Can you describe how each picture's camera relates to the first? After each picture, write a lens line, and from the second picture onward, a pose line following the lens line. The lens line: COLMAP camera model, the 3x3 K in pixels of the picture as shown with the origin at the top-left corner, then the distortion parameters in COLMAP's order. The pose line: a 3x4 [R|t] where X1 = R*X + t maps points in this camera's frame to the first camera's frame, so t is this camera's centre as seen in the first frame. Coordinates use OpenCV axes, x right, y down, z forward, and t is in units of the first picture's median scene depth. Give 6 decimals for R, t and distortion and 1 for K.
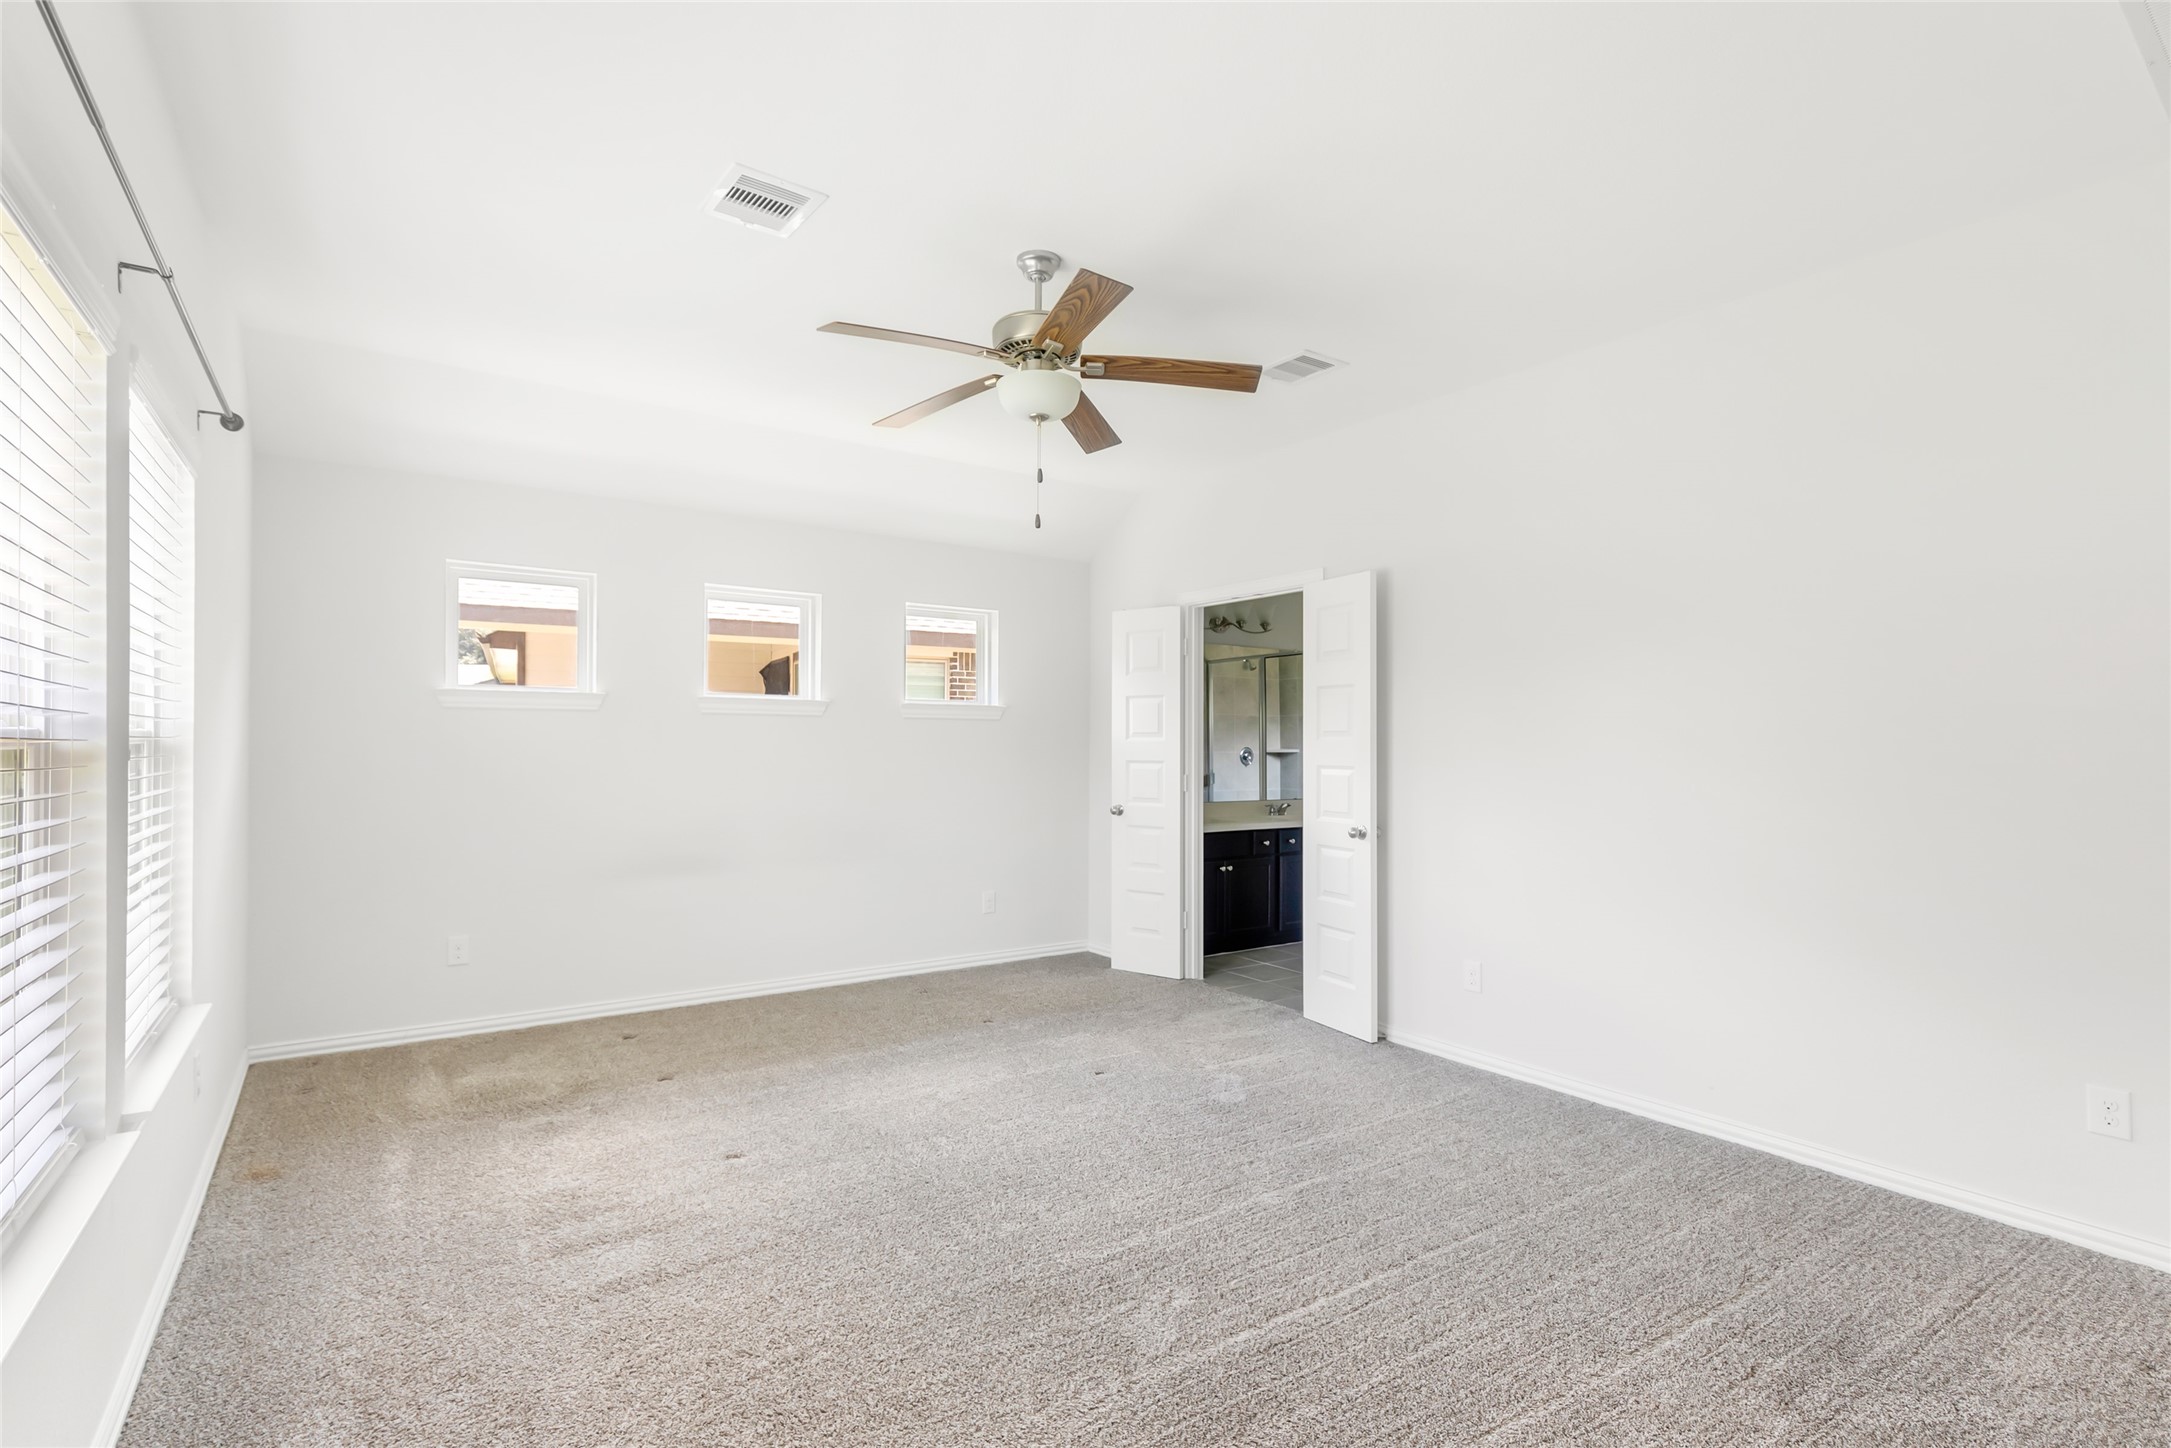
lens RADIAL K [[1024.7, 0, 1090.8], [0, 1024.7, 731.9], [0, 0, 1]] dist [0.007922, -0.002402]
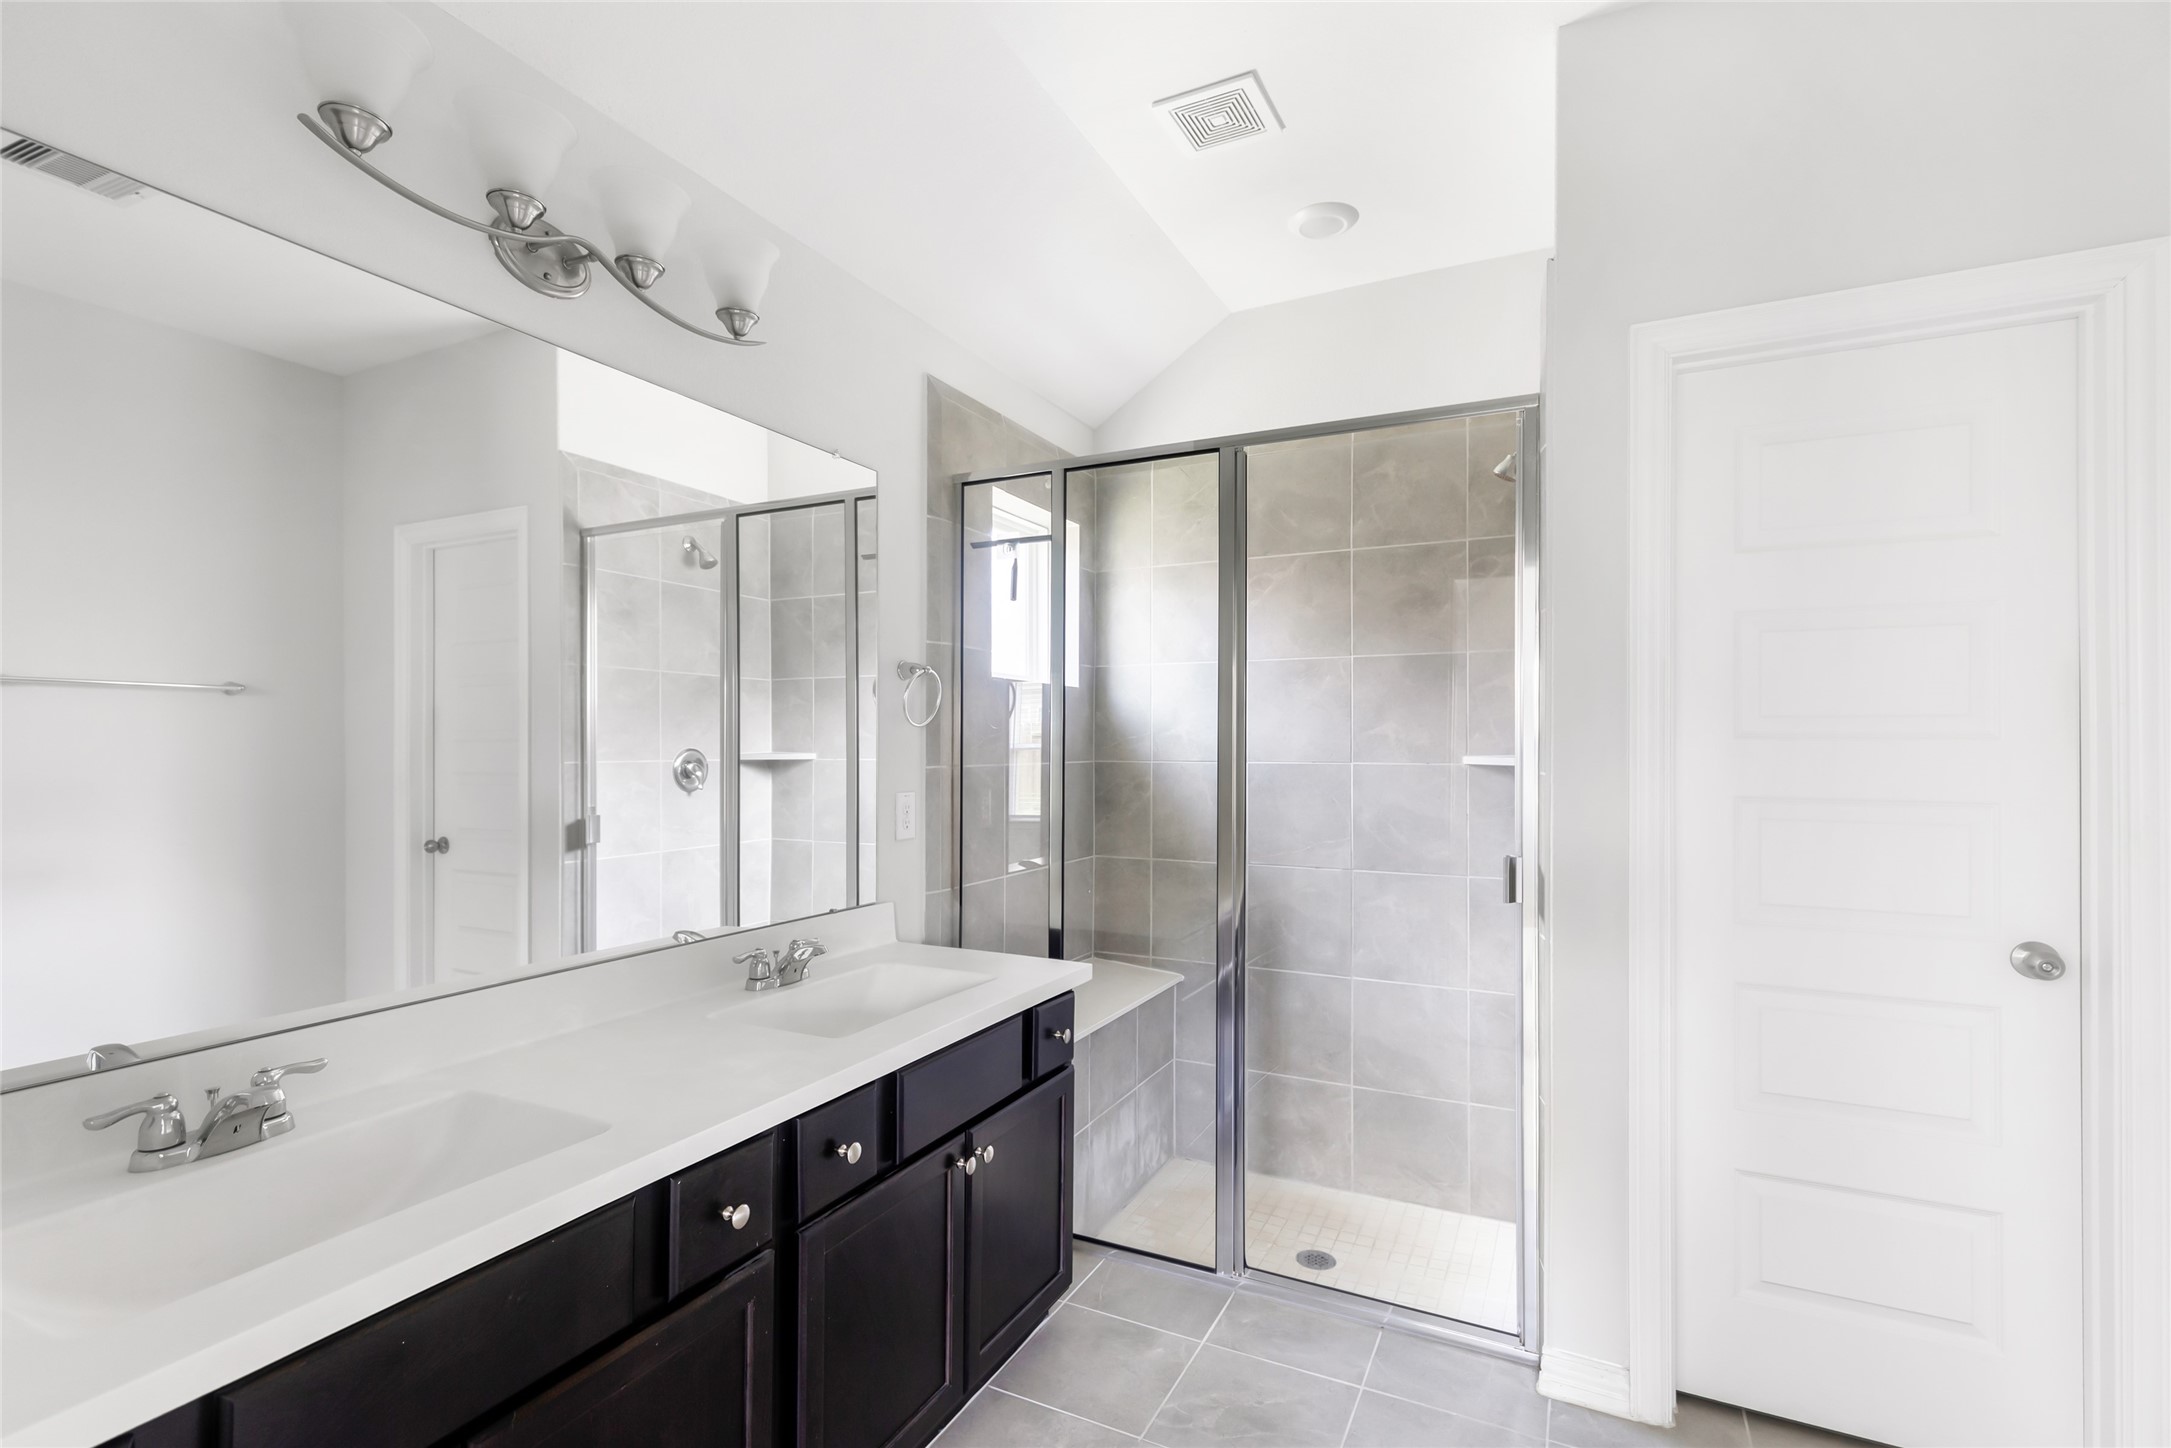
lens RADIAL K [[1024.7, 0, 1094.7], [0, 1024.7, 731.3], [0, 0, 1]] dist [0.007922, -0.002402]
pose [[0.875694, 0.000007, 0.482866, 0.095477], [-0.002060, 0.999991, 0.003721, 0.006008], [-0.482862, -0.004253, 0.875686, 0.559873]]
